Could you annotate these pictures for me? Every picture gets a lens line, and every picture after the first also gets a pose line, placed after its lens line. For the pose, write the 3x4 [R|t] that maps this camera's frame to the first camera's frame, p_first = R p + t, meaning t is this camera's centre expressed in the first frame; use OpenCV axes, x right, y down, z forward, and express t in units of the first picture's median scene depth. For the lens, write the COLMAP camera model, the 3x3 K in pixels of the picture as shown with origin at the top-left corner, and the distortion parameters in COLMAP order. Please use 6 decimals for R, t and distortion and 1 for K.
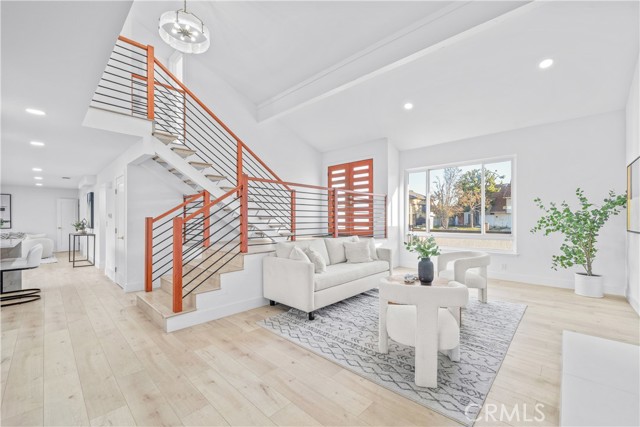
lens RADIAL K [[260.4, 0, 320.1], [0, 260.4, 216.2], [0, 0, 1]] dist [0.001226, 0.000427]
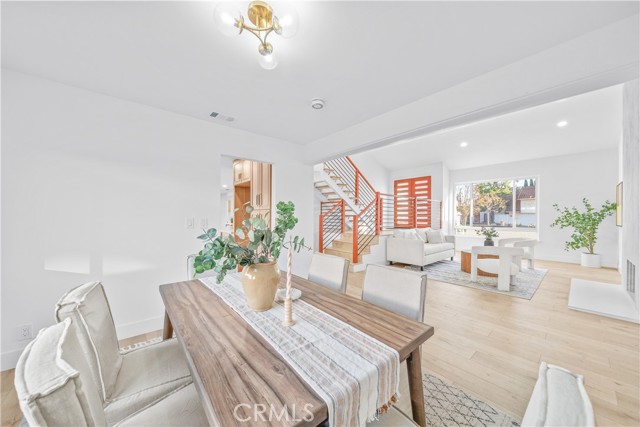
lens RADIAL K [[221.3, 0, 320.2], [0, 221.3, 215.1], [0, 0, 1]] dist [-0.002651, -0.000331]
pose [[0.993869, 0.006969, -0.110347, -0.417777], [-0.006444, 0.999966, 0.005114, -0.003024], [0.110379, -0.004372, 0.993880, -0.465869]]
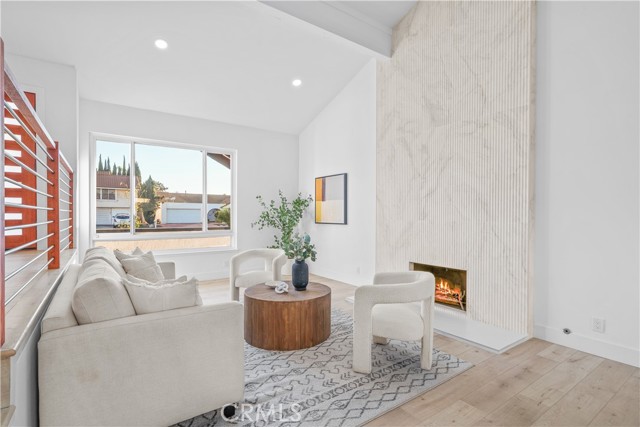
lens RADIAL K [[311.8, 0, 318.8], [0, 311.8, 217.0], [0, 0, 1]] dist [-0.026975, -0.000547]
pose [[0.206297, -0.003658, 0.978482, -0.402615], [-0.017493, 0.999819, 0.007425, 0.007084], [-0.978333, -0.018648, 0.206196, 0.497755]]
